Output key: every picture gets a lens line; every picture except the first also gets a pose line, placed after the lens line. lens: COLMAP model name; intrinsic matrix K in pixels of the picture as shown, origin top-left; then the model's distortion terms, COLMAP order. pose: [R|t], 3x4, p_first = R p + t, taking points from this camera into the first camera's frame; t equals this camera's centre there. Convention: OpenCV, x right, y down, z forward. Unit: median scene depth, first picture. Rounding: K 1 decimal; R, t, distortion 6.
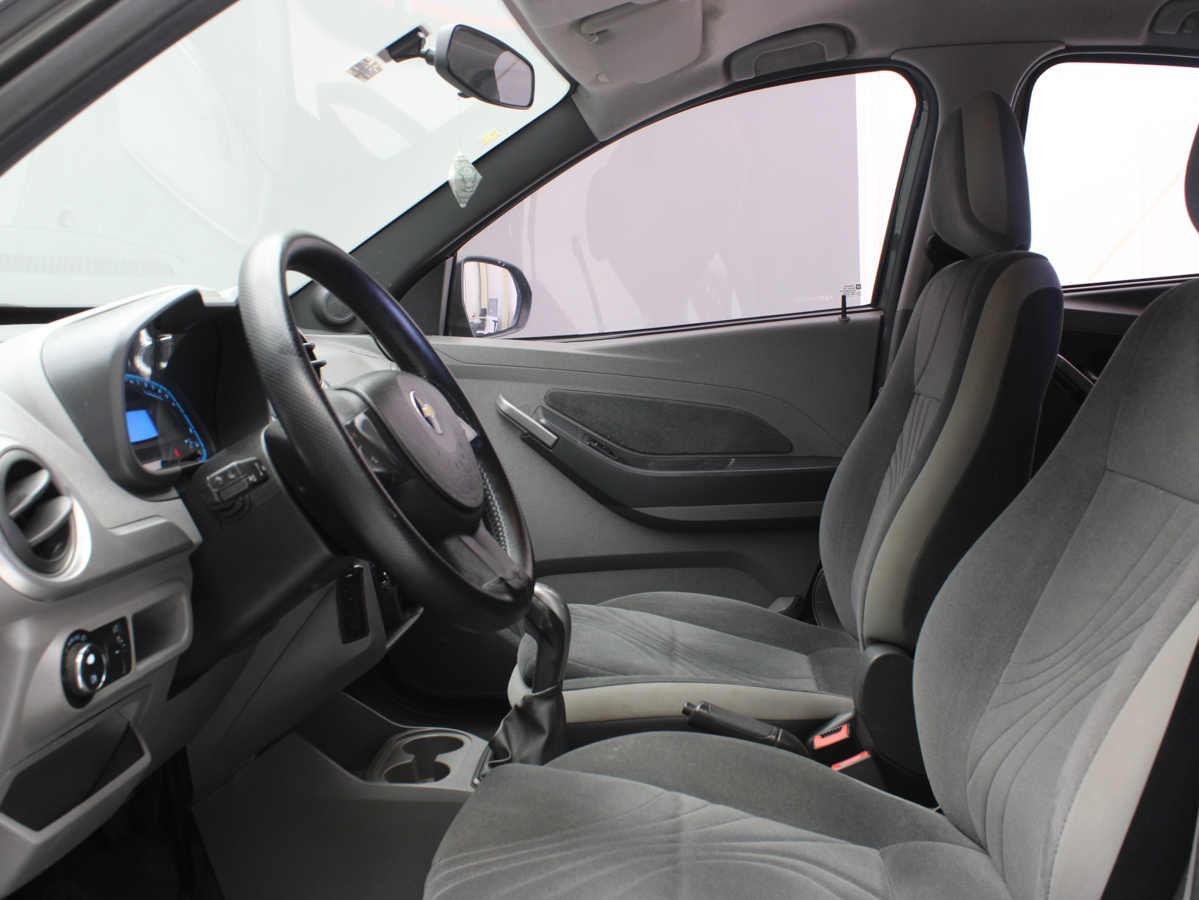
lens RADIAL K [[1208.4, 0, 600.0], [0, 1208.4, 445.5], [0, 0, 1]] dist [-0.118759, 0.000000]
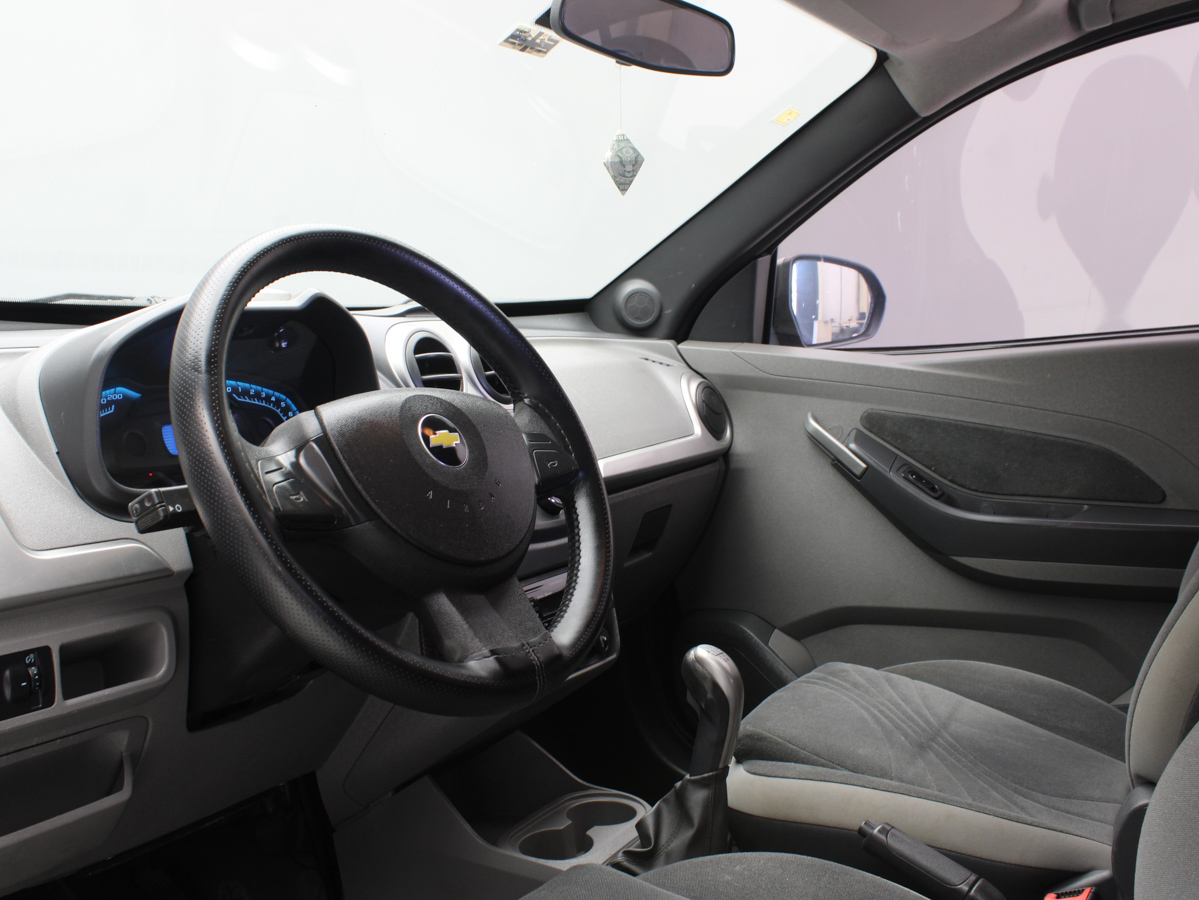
lens RADIAL K [[1208.4, 0, 594.6], [0, 1208.4, 450.2], [0, 0, 1]] dist [-0.118759, 0.000000]
pose [[0.898521, 0.058853, -0.434966, 0.159192], [-0.057392, 0.998215, 0.016508, -0.020675], [0.435161, 0.010130, 0.900296, 0.149433]]
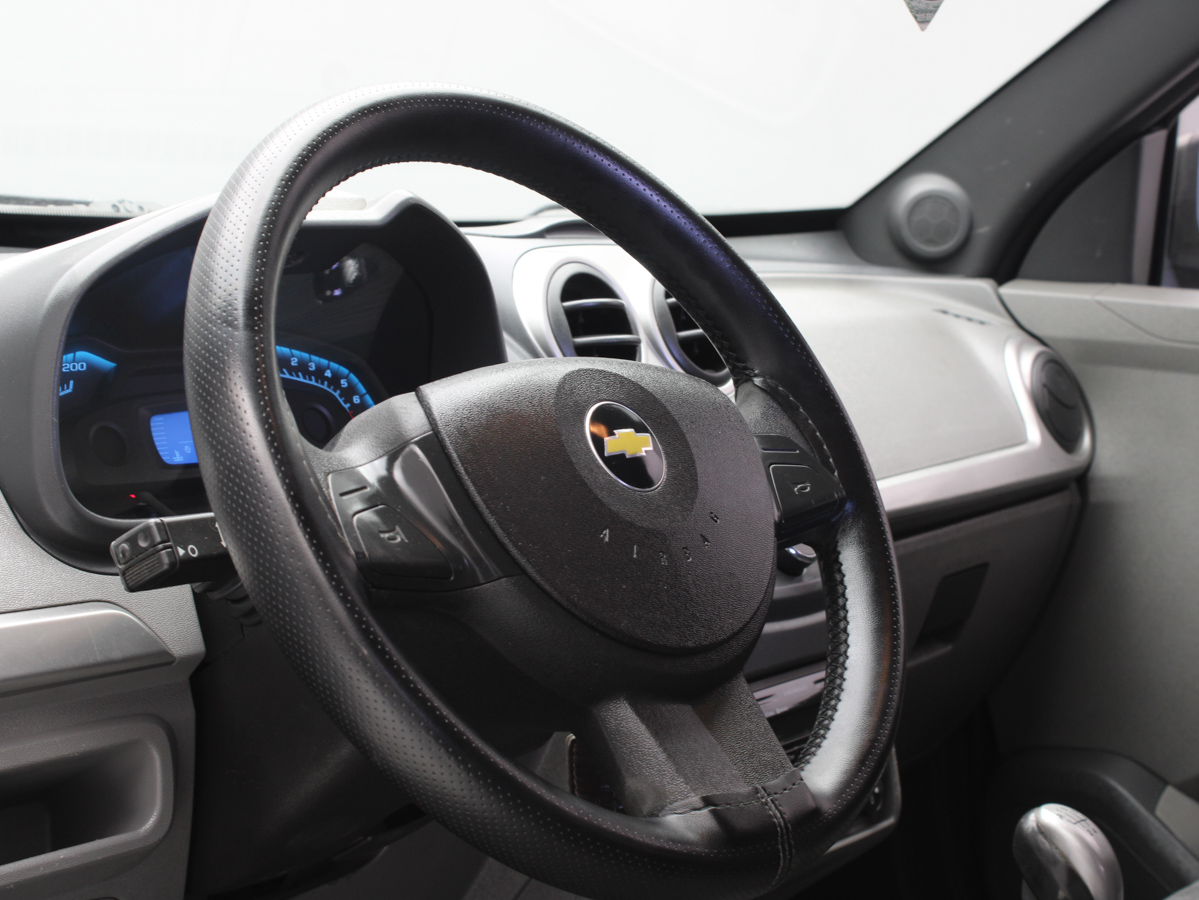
lens RADIAL K [[2102.0, 0, 600.6], [0, 2102.0, 454.1], [0, 0, 1]] dist [-0.032305, 0.000000]
pose [[0.845928, 0.066390, -0.529149, 0.156625], [-0.068242, 0.997540, 0.016062, -0.018956], [0.528913, 0.022523, 0.848377, 0.129925]]
